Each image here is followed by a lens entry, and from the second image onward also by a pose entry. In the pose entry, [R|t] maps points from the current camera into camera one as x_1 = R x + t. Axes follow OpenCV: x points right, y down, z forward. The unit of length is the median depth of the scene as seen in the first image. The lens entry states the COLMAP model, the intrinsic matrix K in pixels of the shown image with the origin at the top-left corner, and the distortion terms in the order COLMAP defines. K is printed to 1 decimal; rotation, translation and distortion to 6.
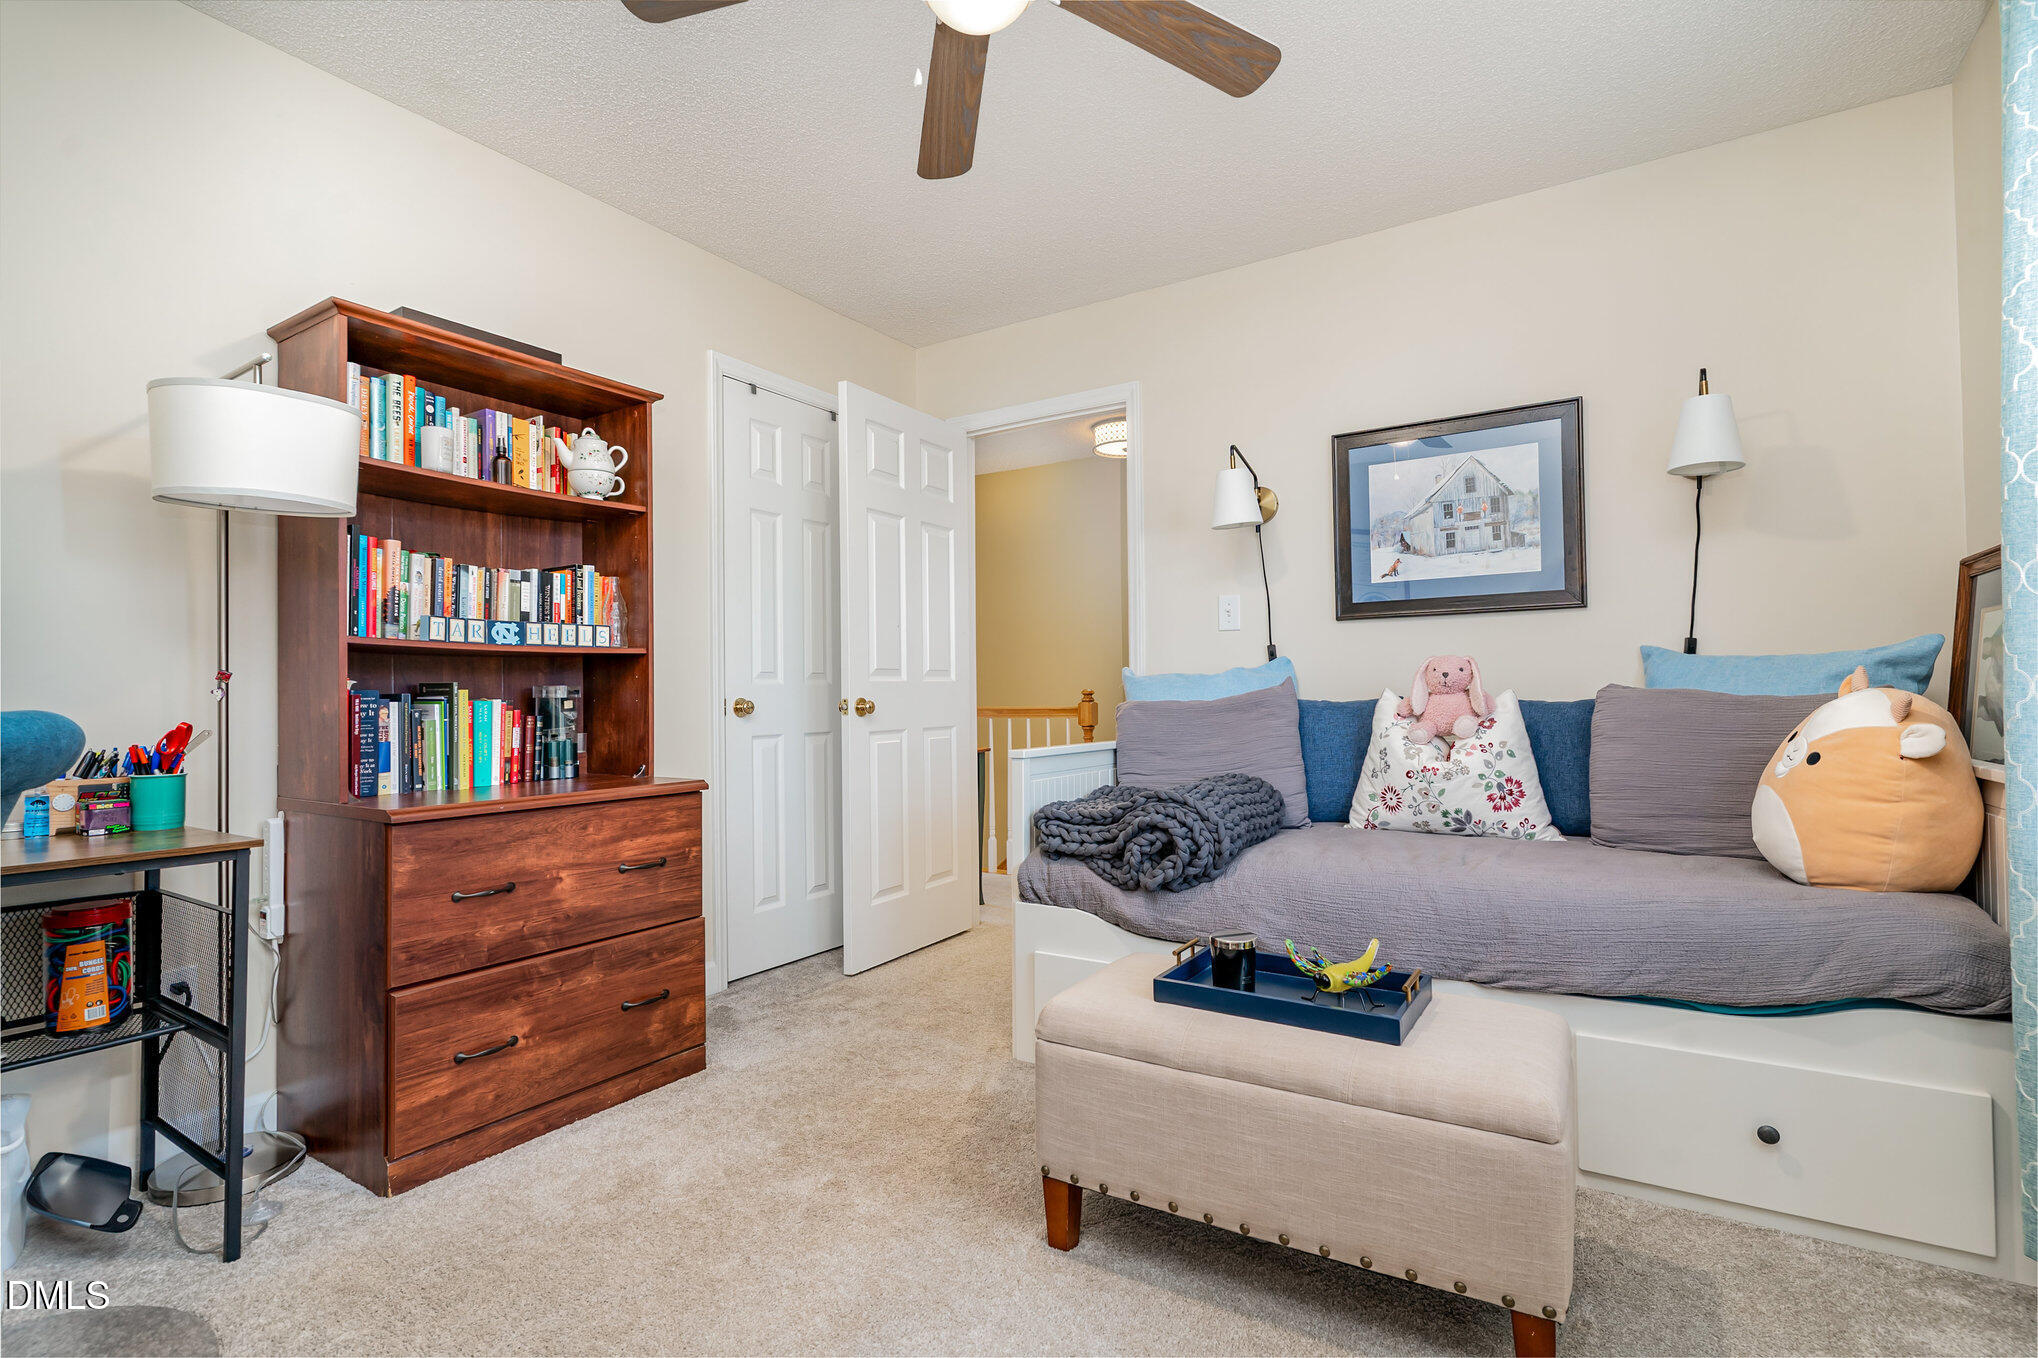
lens RADIAL K [[974.5, 0, 1020.7], [0, 974.5, 683.5], [0, 0, 1]] dist [0.002074, 0.000402]
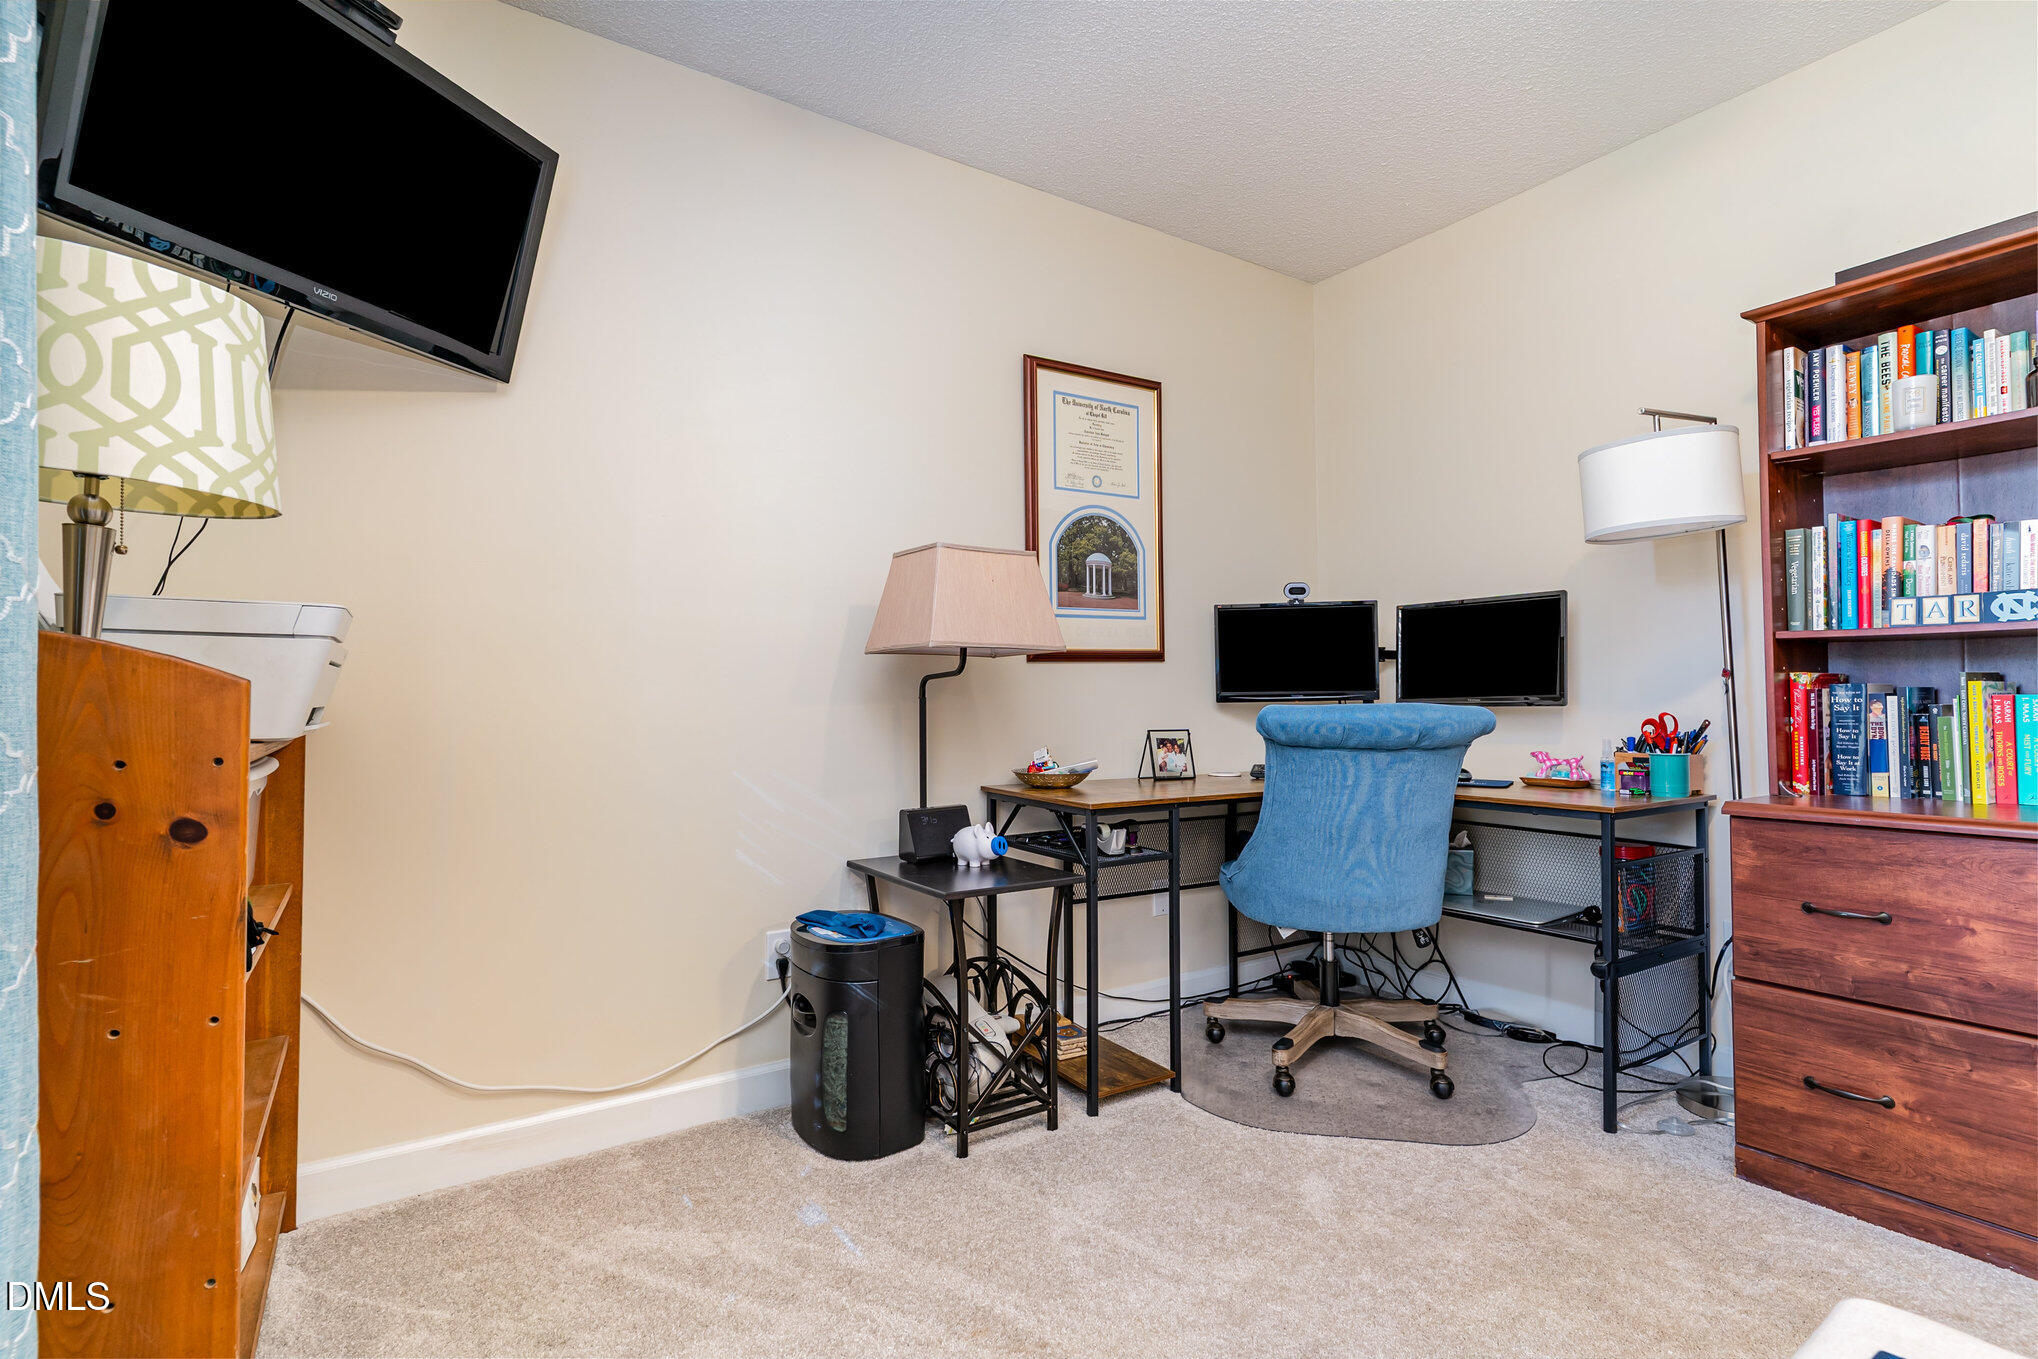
lens RADIAL K [[974.5, 0, 1020.7], [0, 974.5, 684.0], [0, 0, 1]] dist [0.002074, 0.000402]
pose [[-0.416957, -0.006479, -0.908903, 0.535119], [0.025844, 0.999486, -0.018980, 0.004298], [0.908559, -0.031403, -0.416576, 0.661488]]
